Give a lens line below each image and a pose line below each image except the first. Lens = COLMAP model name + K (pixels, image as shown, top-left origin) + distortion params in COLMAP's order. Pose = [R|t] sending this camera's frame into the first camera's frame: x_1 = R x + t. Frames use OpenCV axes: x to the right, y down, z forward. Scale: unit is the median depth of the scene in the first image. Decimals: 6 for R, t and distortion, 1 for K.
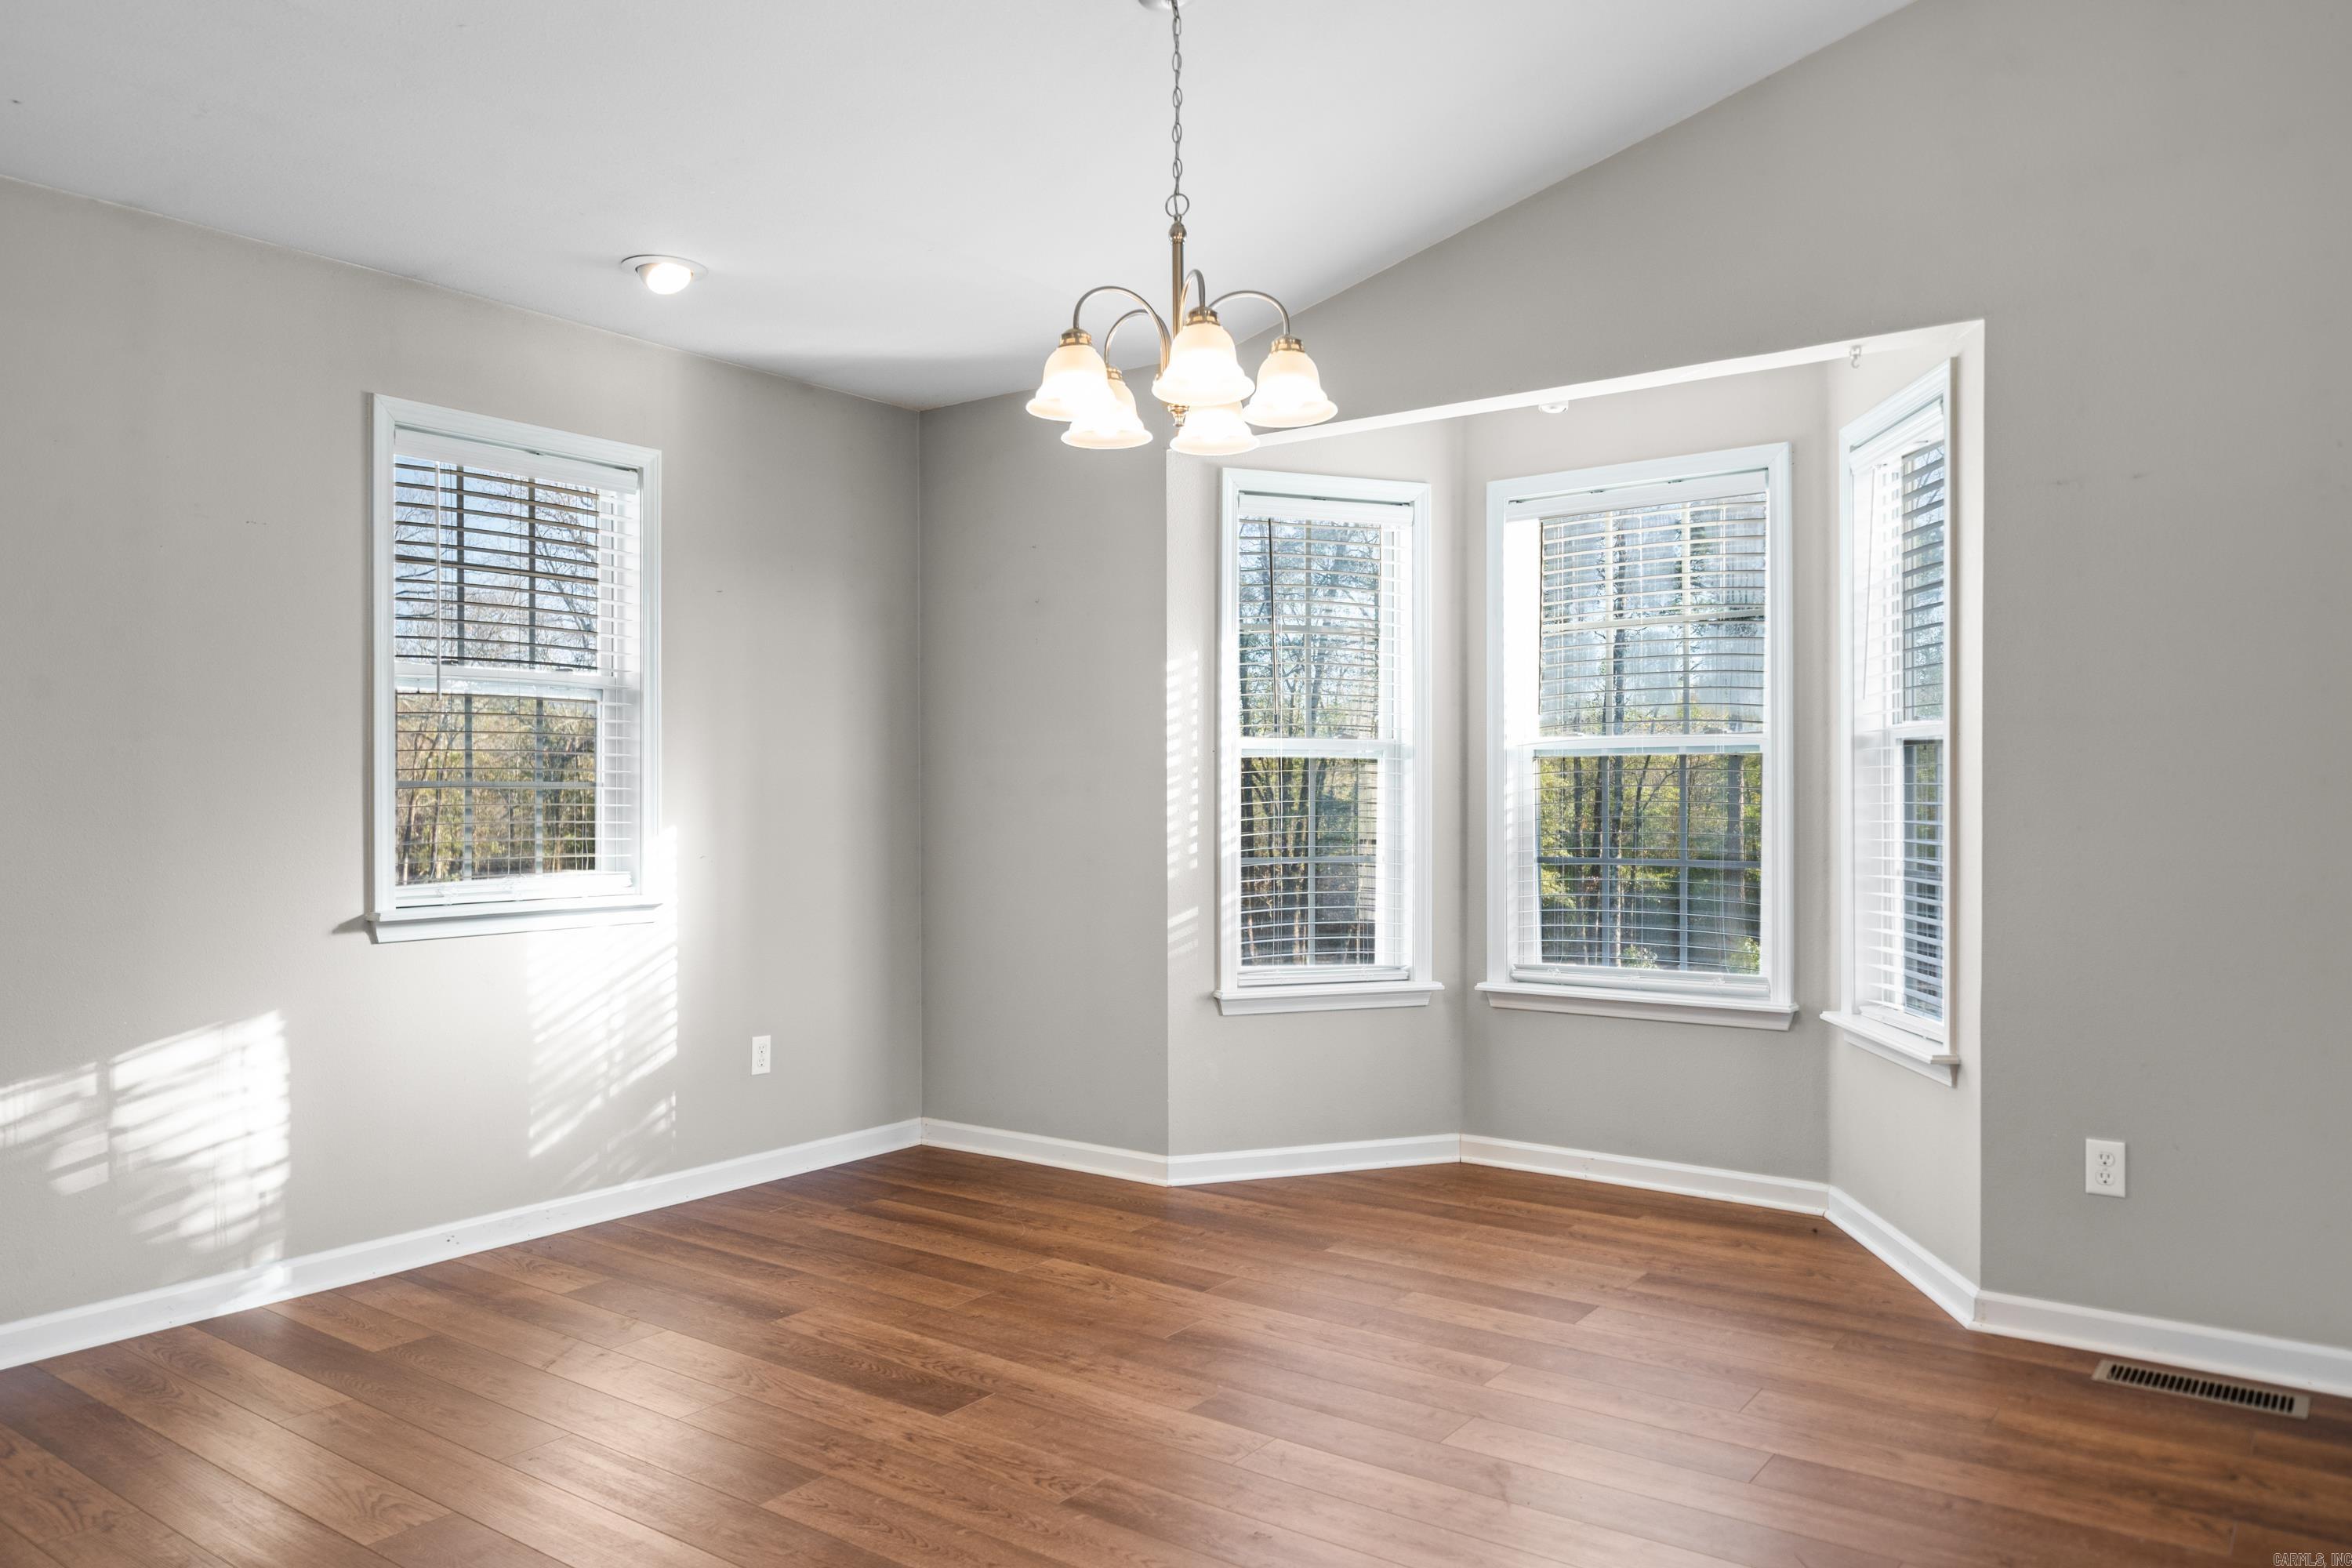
lens RADIAL K [[1593.6, 0, 1156.6], [0, 1593.6, 799.4], [0, 0, 1]] dist [0.010256, -0.003160]
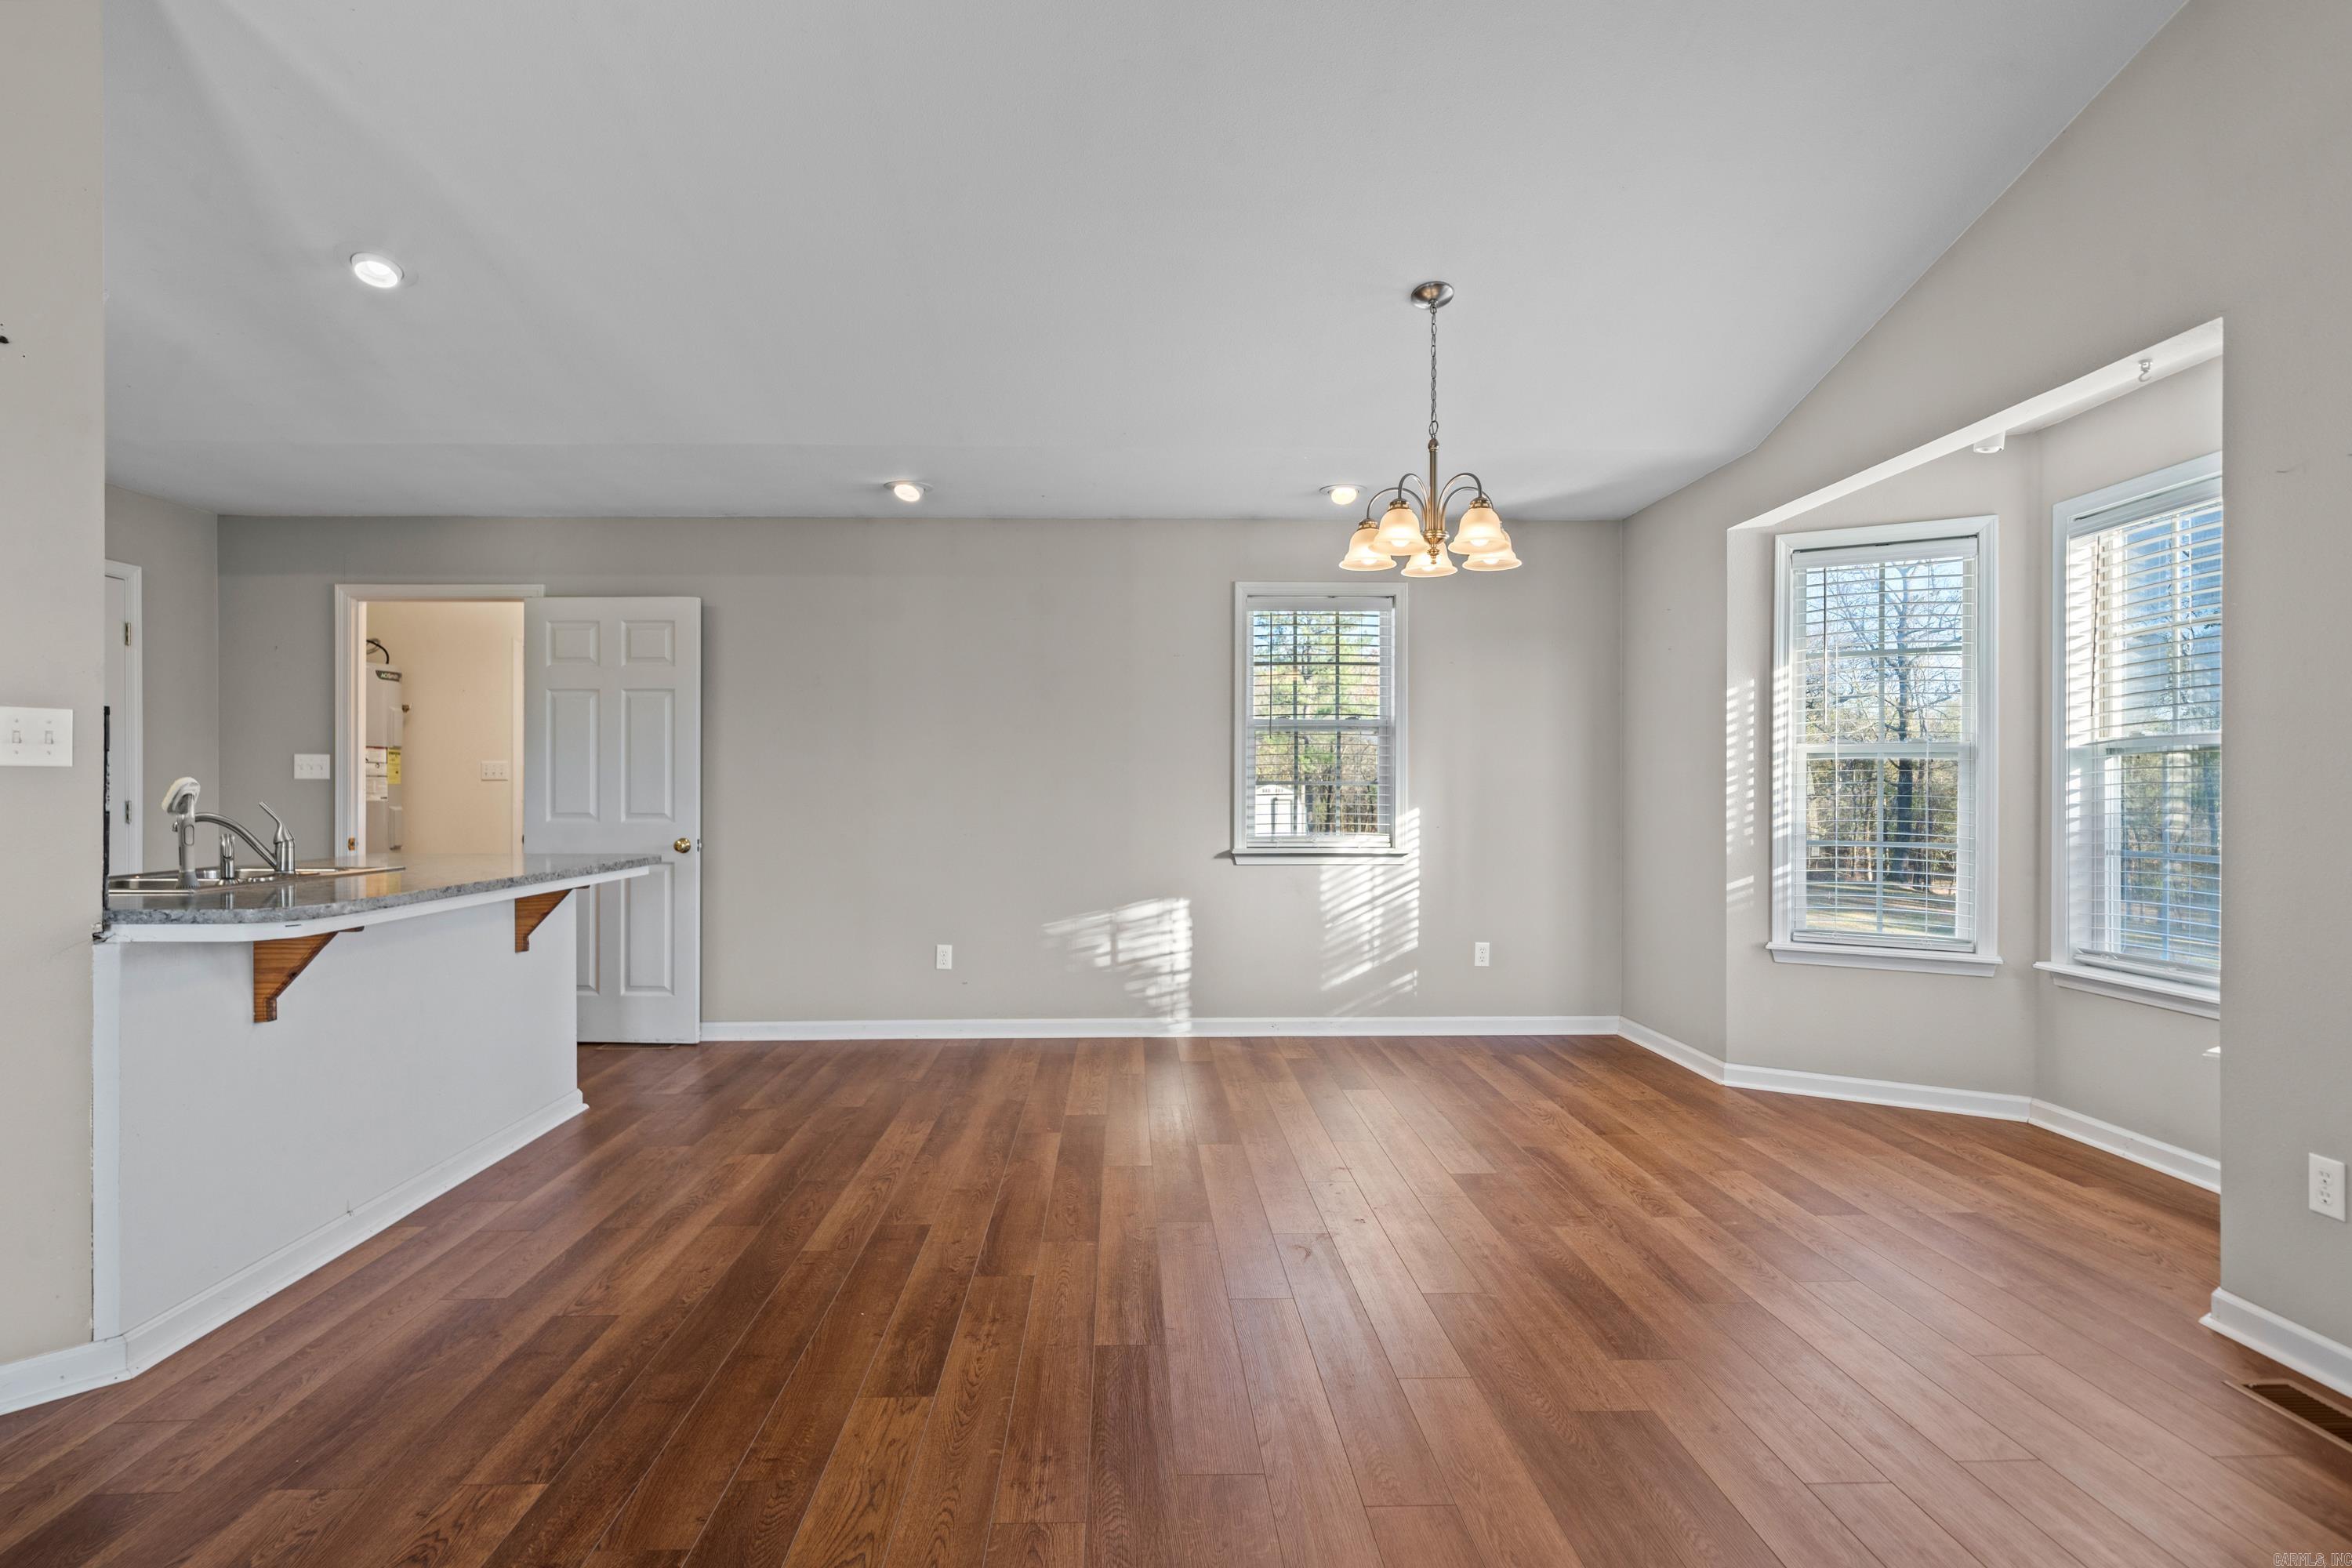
lens RADIAL K [[1224.2, 0, 1176.1], [0, 1224.2, 791.2], [0, 0, 1]] dist [-0.002427, 0.000930]
pose [[0.627957, 0.004284, -0.778236, 0.535846], [-0.003811, 0.999990, 0.002430, -0.002596], [0.778238, 0.001440, 0.627967, 0.009029]]
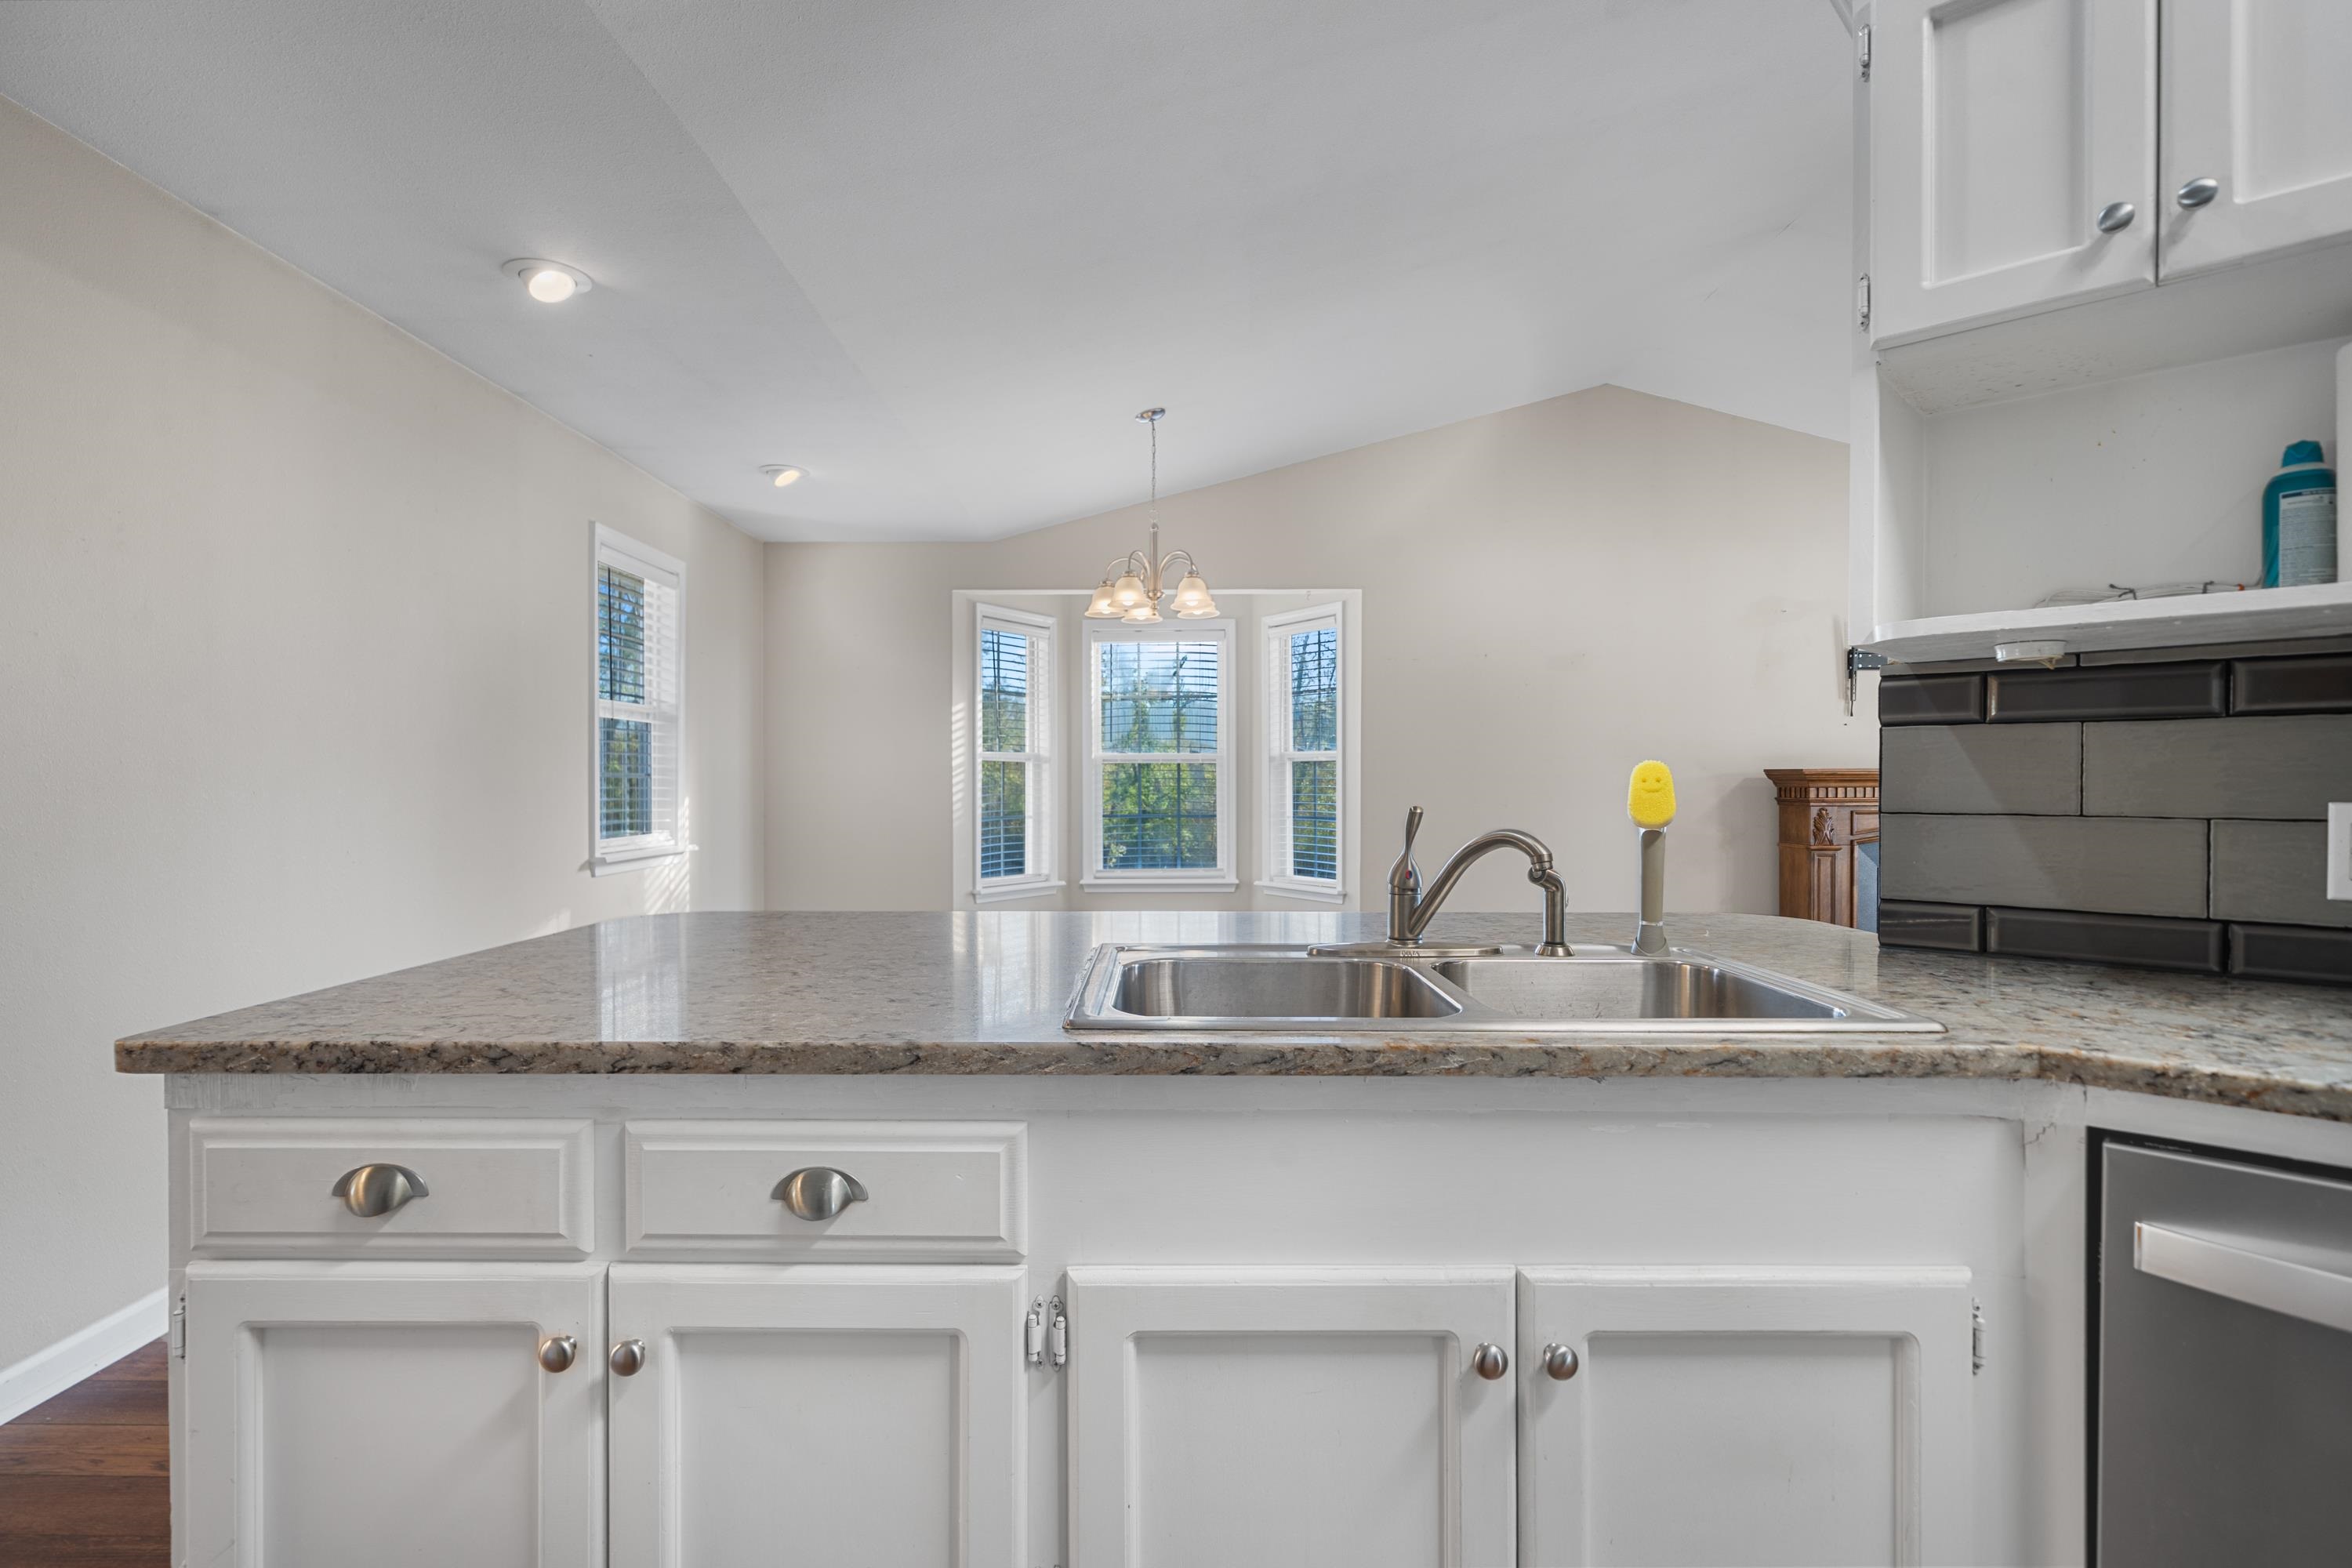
lens RADIAL K [[1143.3, 0, 1143.7], [0, 1143.3, 795.0], [0, 0, 1]] dist [-0.000754, -0.000124]
pose [[0.813381, -0.004667, 0.581713, -0.601591], [0.000665, 0.999975, 0.007093, 0.002694], [-0.581731, -0.005383, 0.813363, -0.182924]]
